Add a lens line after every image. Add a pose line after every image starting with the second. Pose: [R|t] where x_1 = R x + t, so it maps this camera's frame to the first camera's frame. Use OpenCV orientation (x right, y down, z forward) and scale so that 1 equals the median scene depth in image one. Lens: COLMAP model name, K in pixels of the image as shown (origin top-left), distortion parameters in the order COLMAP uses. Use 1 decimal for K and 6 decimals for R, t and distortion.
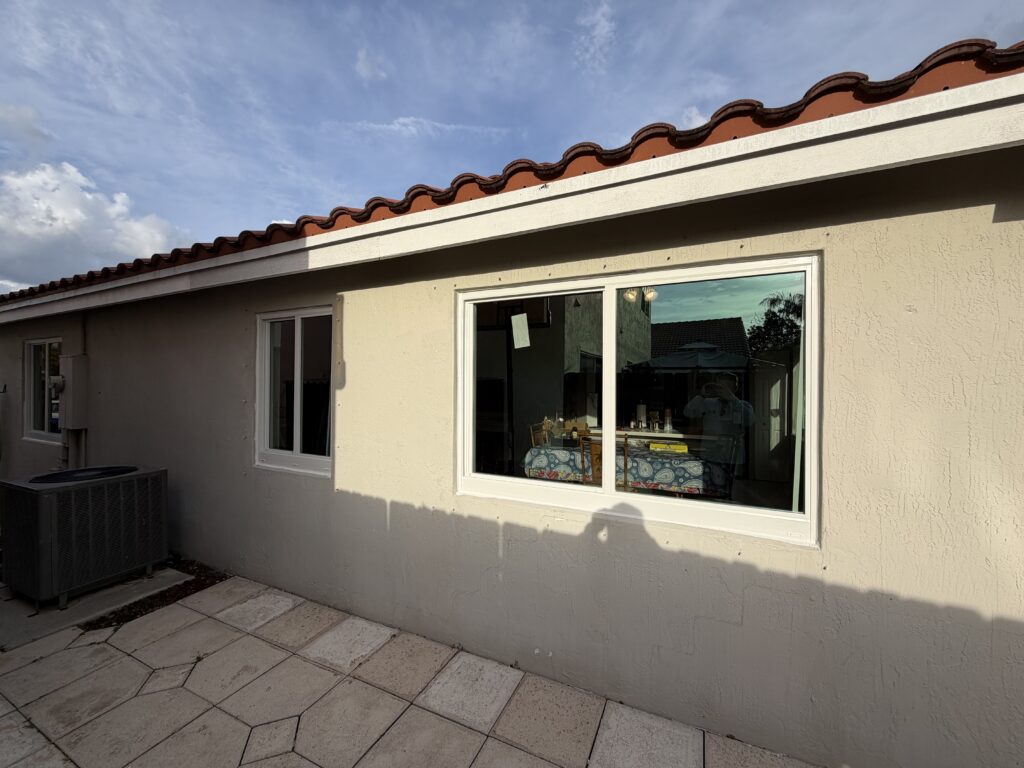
lens RADIAL K [[406.1, 0, 507.2], [0, 406.1, 388.9], [0, 0, 1]] dist [-0.001624, -0.000160]
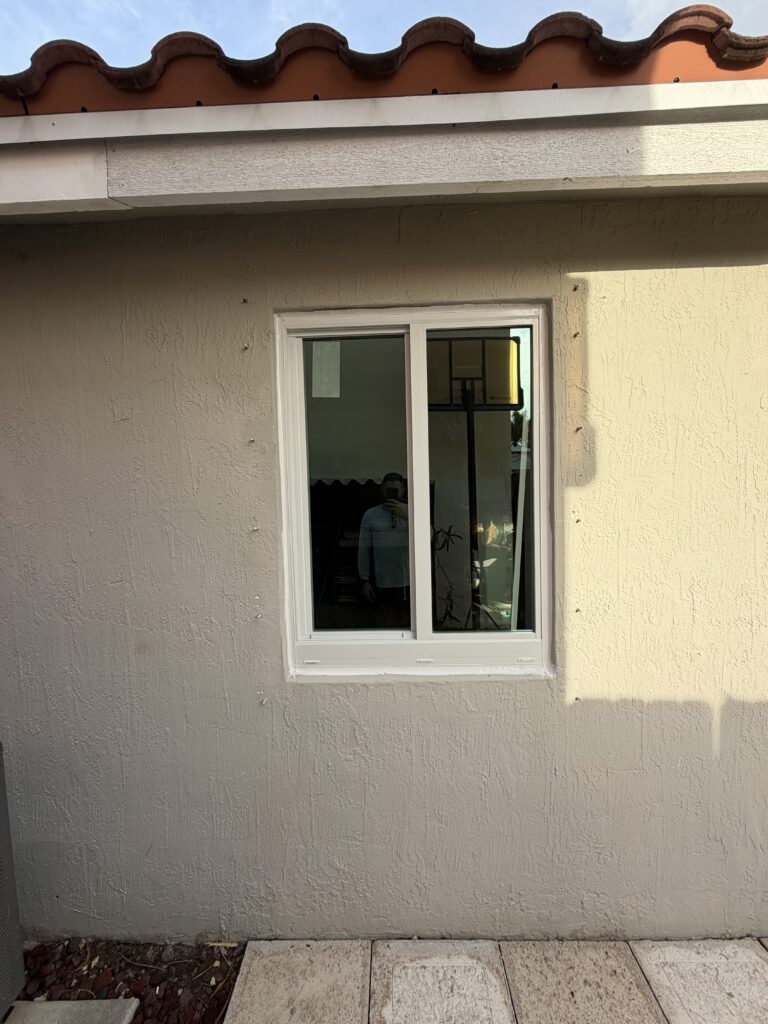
lens RADIAL K [[406.1, 0, 384.0], [0, 406.1, 512.0], [0, 0, 1]] dist [-0.001624, -0.000160]
pose [[0.909390, -0.054950, 0.412300, -0.737934], [0.036718, 0.997971, 0.052018, -0.003094], [-0.414322, -0.032166, 0.909562, 0.613164]]
